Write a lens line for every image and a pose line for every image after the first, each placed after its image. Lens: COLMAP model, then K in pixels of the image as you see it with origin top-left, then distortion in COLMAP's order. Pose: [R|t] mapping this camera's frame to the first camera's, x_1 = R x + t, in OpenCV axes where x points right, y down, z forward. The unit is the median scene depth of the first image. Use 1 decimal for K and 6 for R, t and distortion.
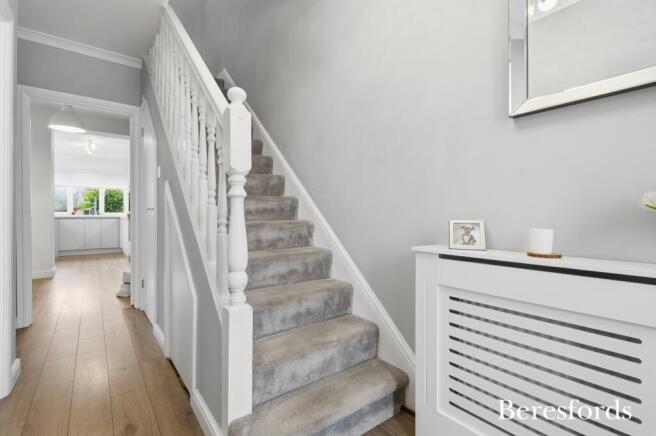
lens RADIAL K [[305.4, 0, 330.7], [0, 305.4, 216.3], [0, 0, 1]] dist [0.003300, 0.000314]
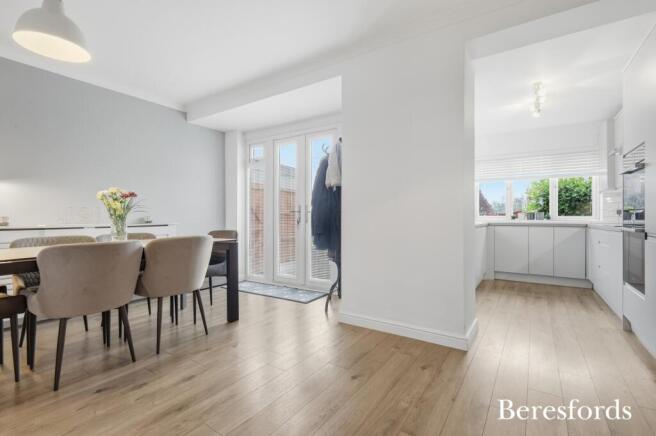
lens RADIAL K [[305.4, 0, 330.8], [0, 305.4, 219.9], [0, 0, 1]] dist [0.003300, 0.000314]
pose [[0.311217, 0.000136, -0.950339, -0.307514], [-0.005667, 0.999982, -0.001712, -0.001458], [0.950322, 0.005918, 0.311212, 0.387288]]
